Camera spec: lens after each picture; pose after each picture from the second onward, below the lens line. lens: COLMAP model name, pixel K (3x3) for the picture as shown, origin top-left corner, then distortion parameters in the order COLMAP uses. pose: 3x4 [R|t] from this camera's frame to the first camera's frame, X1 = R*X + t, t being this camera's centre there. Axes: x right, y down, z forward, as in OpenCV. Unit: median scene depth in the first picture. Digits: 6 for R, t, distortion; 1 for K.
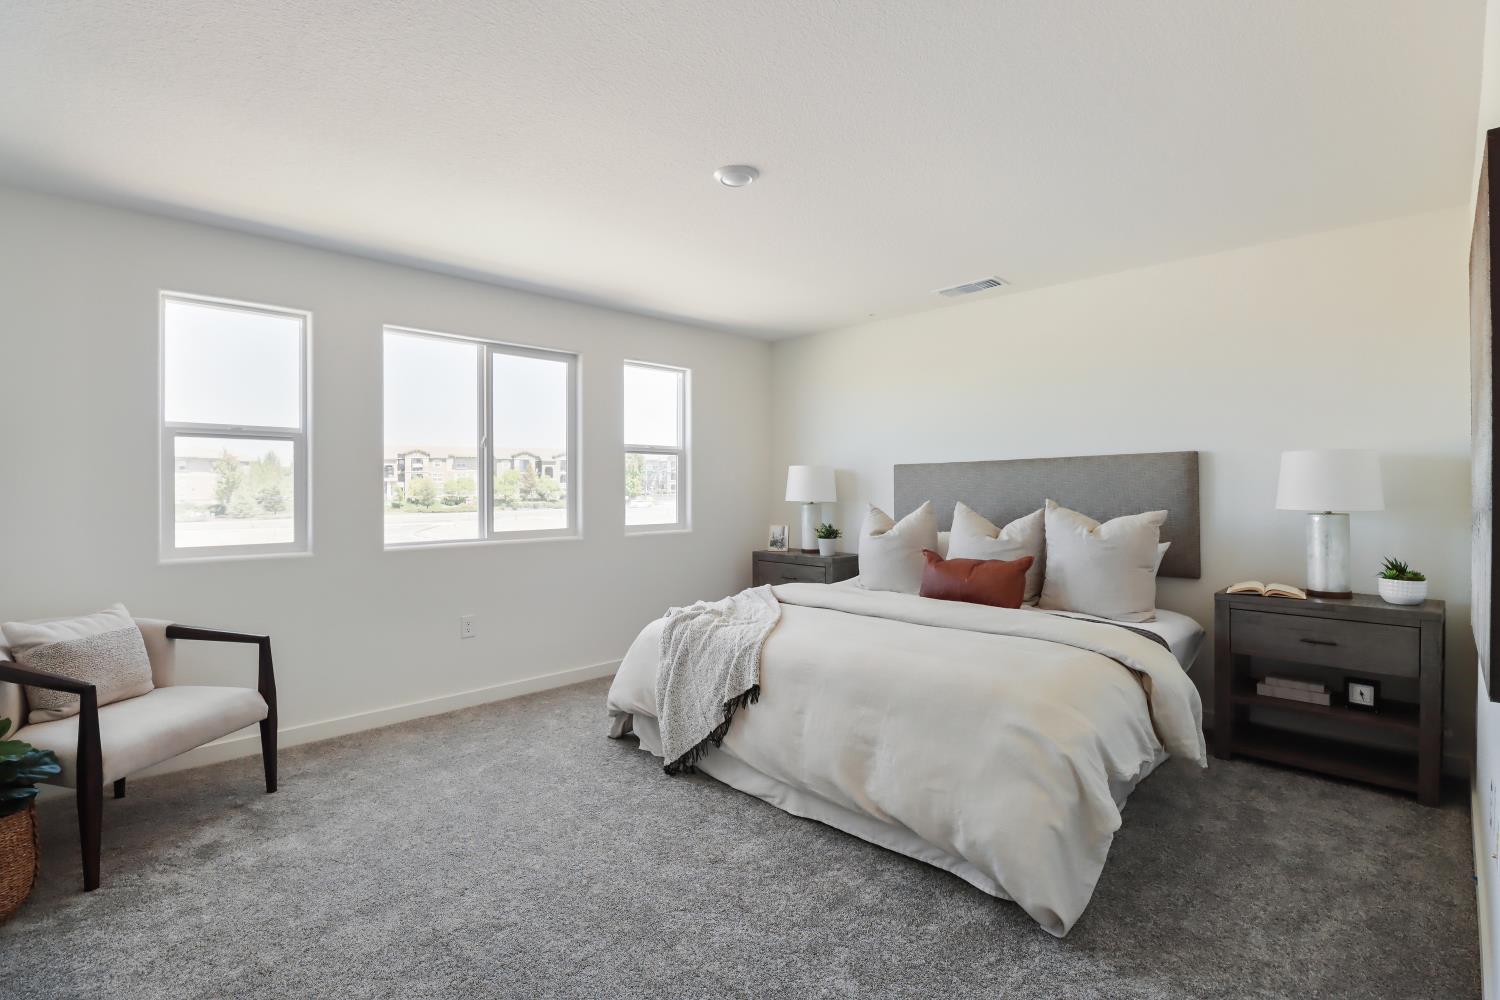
lens RADIAL K [[709.2, 0, 744.7], [0, 709.2, 493.9], [0, 0, 1]] dist [-0.017181, -0.001441]
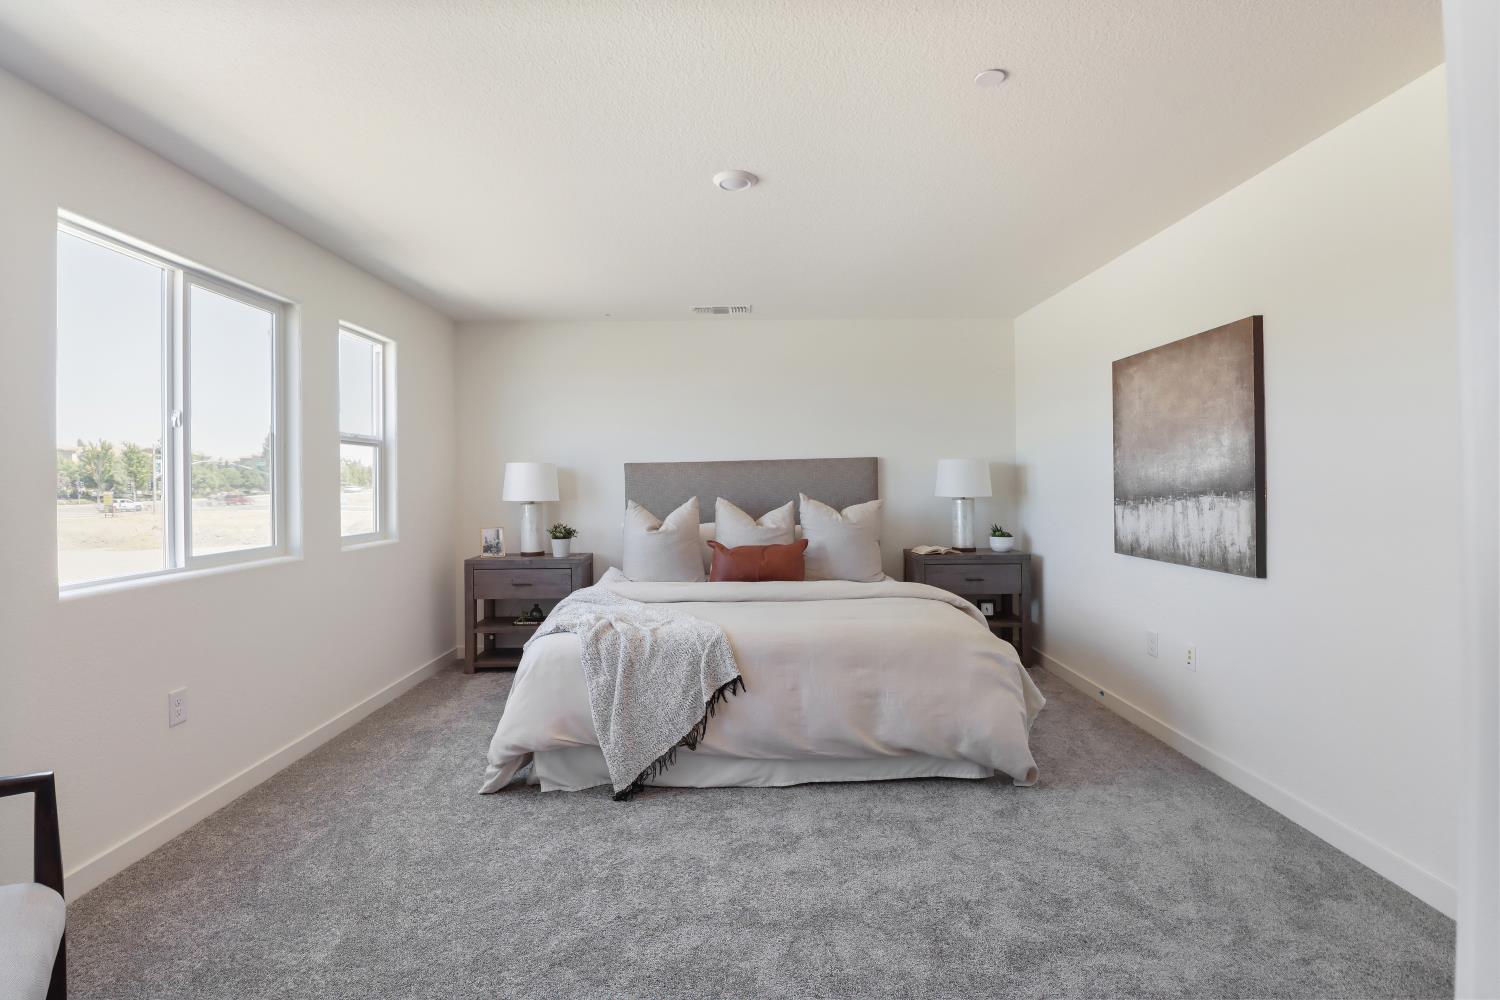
lens RADIAL K [[709.2, 0, 748.6], [0, 709.2, 489.7], [0, 0, 1]] dist [-0.017181, -0.001441]
pose [[0.691076, -0.011809, 0.722685, -0.636882], [0.016283, 0.999867, 0.000767, -0.000788], [-0.722598, 0.011238, 0.691177, 0.245595]]
